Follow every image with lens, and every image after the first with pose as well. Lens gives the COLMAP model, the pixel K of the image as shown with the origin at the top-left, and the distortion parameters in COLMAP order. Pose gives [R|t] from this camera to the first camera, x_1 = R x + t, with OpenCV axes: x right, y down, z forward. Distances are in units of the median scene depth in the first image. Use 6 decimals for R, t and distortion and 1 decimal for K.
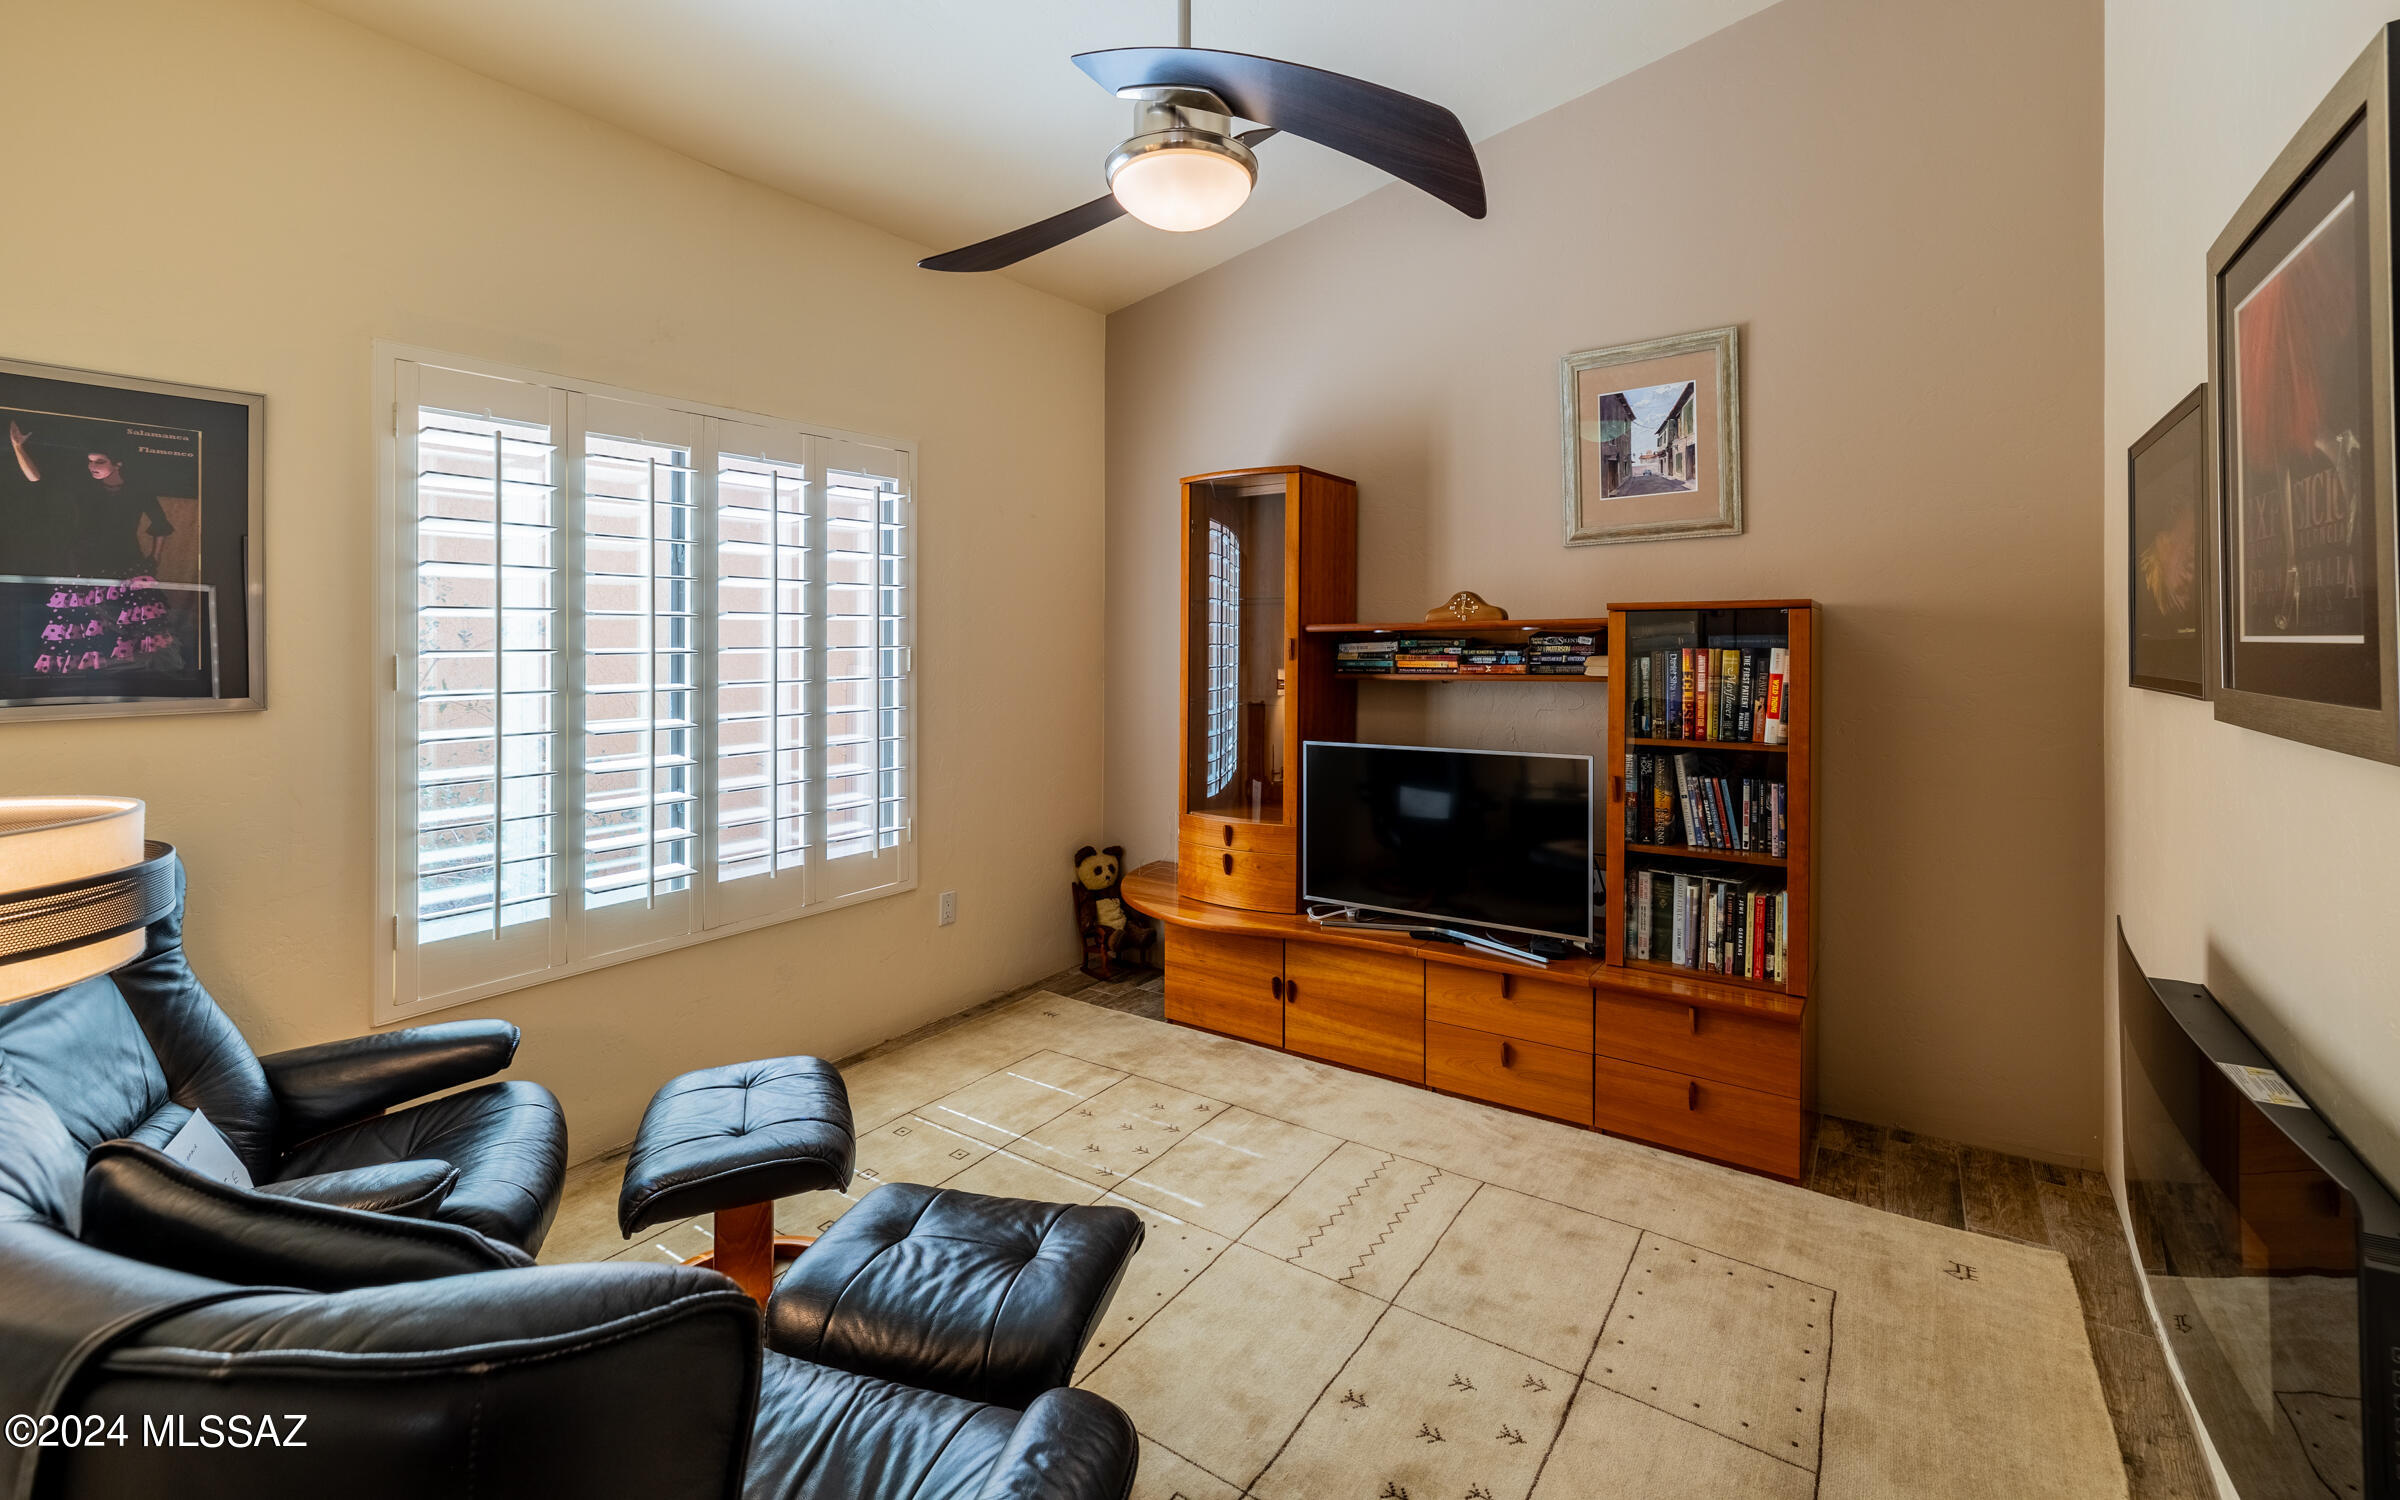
lens RADIAL K [[1034.3, 0, 1193.4], [0, 1034.3, 632.1], [0, 0, 1]] dist [0.000661, -0.000009]
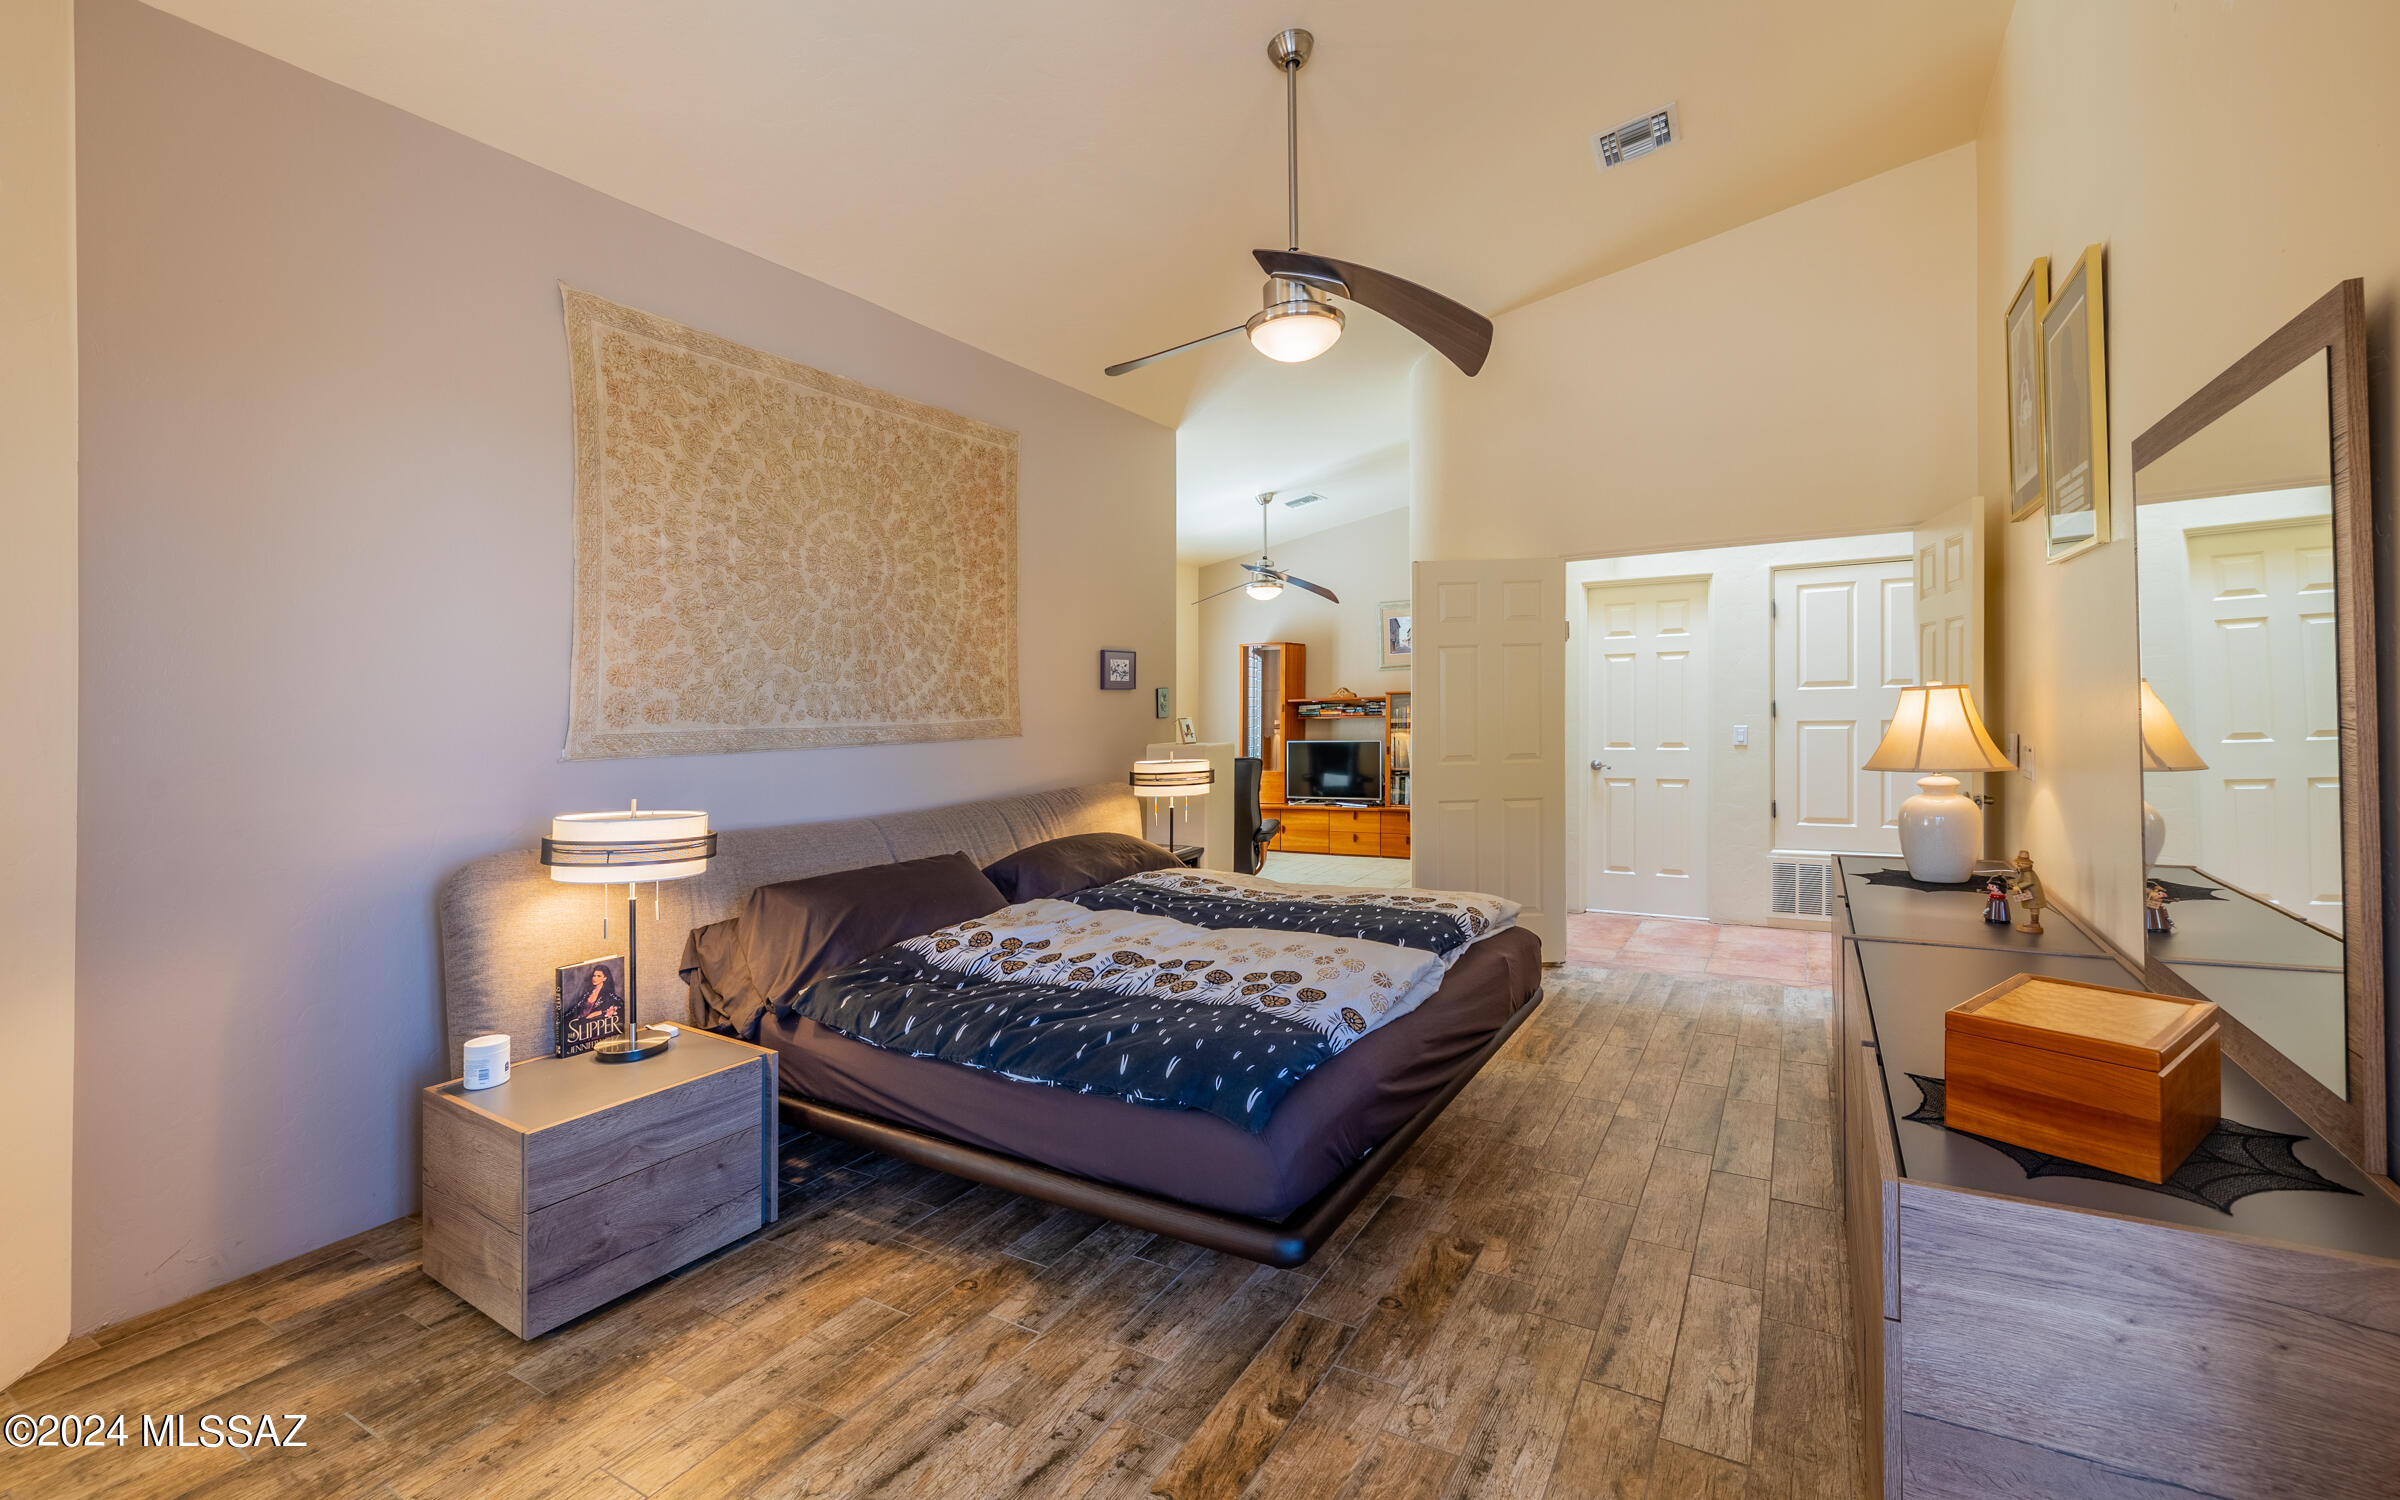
lens RADIAL K [[1020.8, 0, 1194.5], [0, 1020.8, 692.3], [0, 0, 1]] dist [-0.000391, -0.000164]
pose [[0.998674, -0.003763, 0.051350, -0.303364], [0.004535, 0.999878, -0.014922, 0.016191], [-0.051287, 0.015135, 0.998569, -1.860328]]
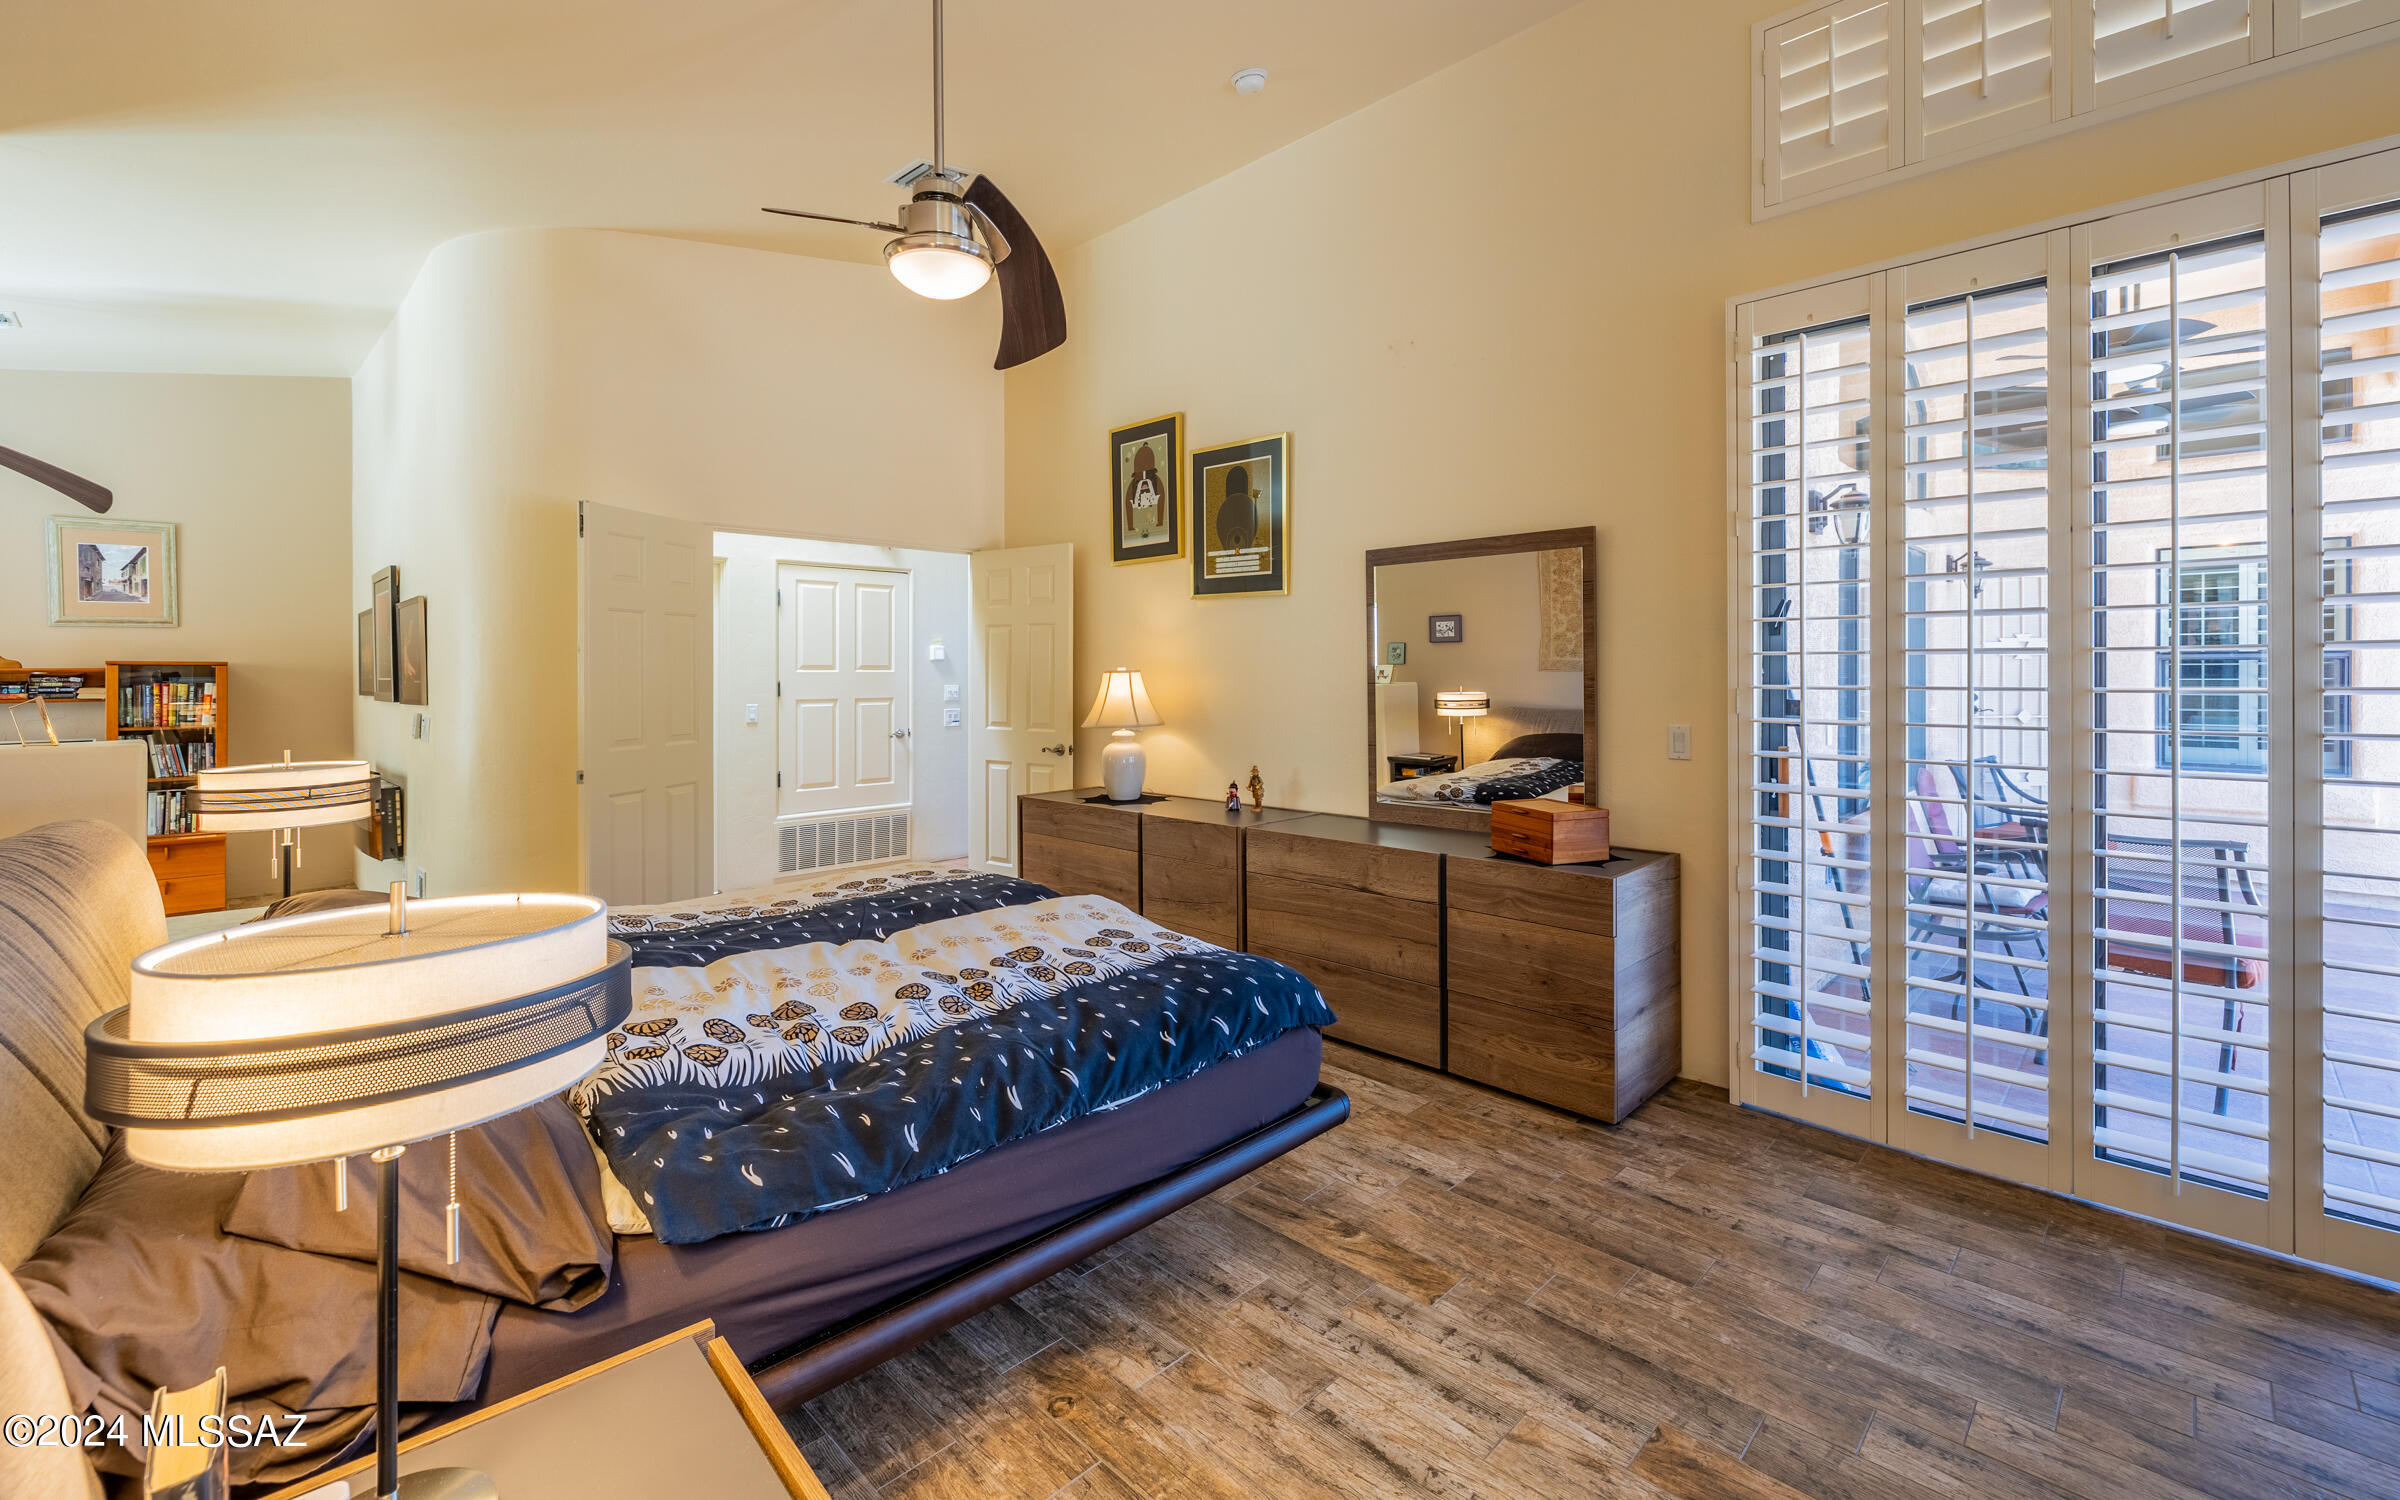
lens RADIAL K [[1020.8, 0, 1194.5], [0, 1020.8, 692.3], [0, 0, 1]] dist [-0.000391, -0.000164]
pose [[0.190628, 0.000606, 0.981662, -1.004332], [0.000723, 0.999999, -0.000758, 0.032388], [-0.981662, 0.000855, 0.190627, -1.272268]]
